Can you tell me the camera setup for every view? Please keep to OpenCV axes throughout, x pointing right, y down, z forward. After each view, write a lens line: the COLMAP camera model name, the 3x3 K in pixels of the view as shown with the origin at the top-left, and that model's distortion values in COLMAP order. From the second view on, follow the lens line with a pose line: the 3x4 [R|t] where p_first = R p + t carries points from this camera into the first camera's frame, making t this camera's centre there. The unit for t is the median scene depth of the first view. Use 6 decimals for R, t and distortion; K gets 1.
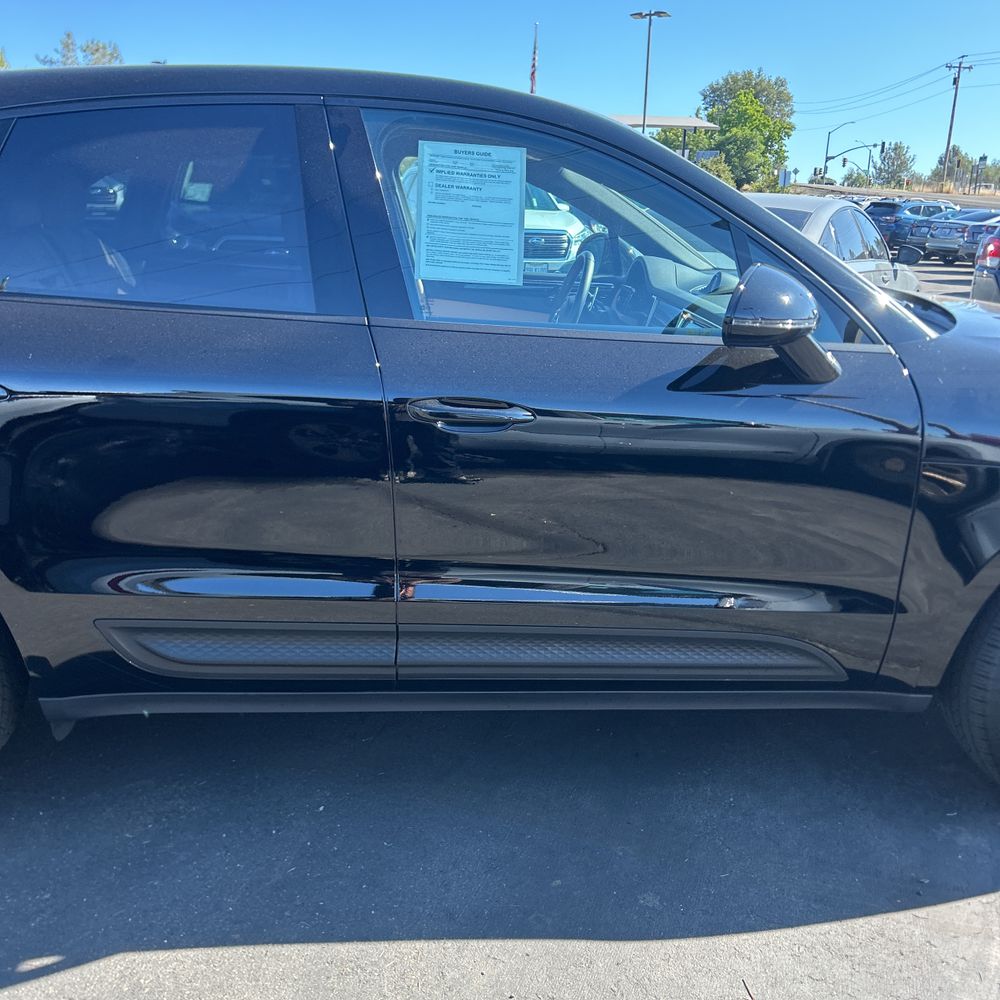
lens RADIAL K [[987.1, 0, 500.0], [0, 987.1, 500.0], [0, 0, 1]] dist [0.010461, 0.011723]
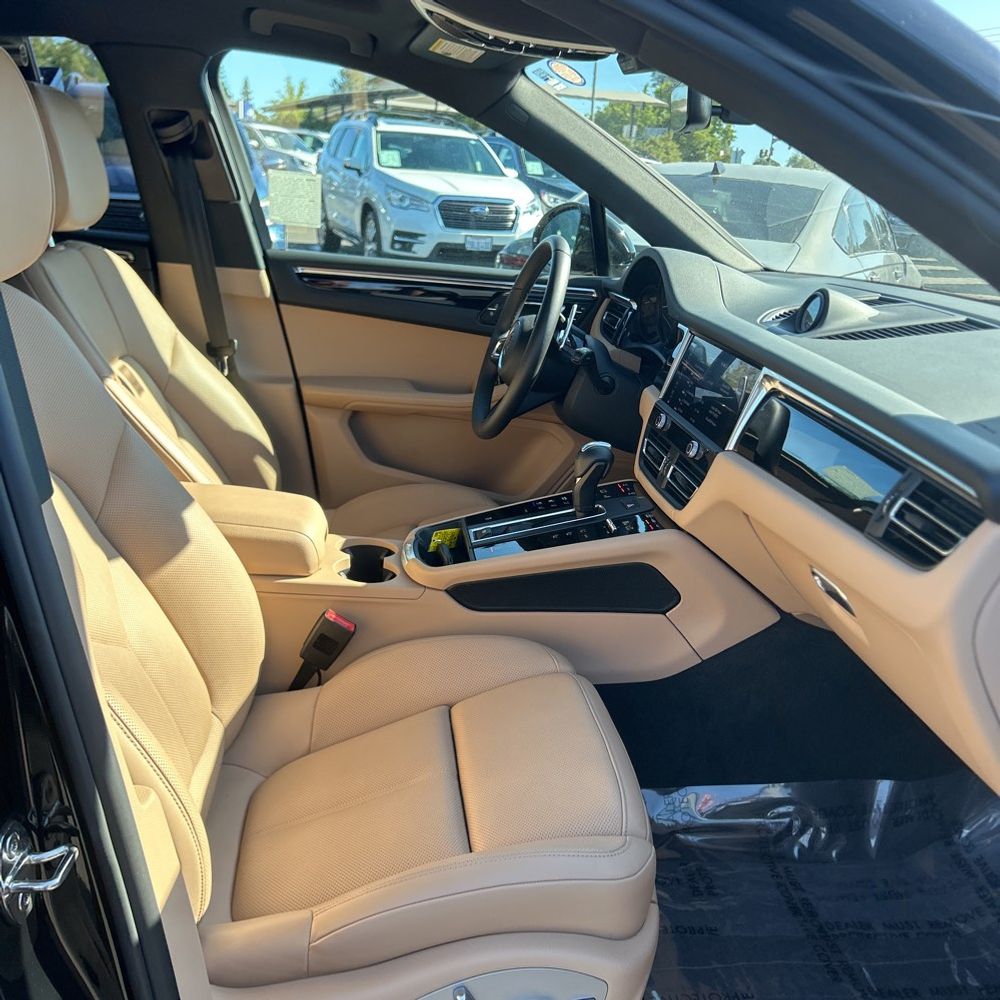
lens RADIAL K [[987.1, 0, 500.0], [0, 987.1, 500.0], [0, 0, 1]] dist [0.010461, 0.011723]
pose [[0.997747, 0.025566, 0.062022, 0.023406], [-0.027358, 0.999227, 0.028215, -0.107739], [-0.061252, -0.029849, 0.997676, 0.407891]]
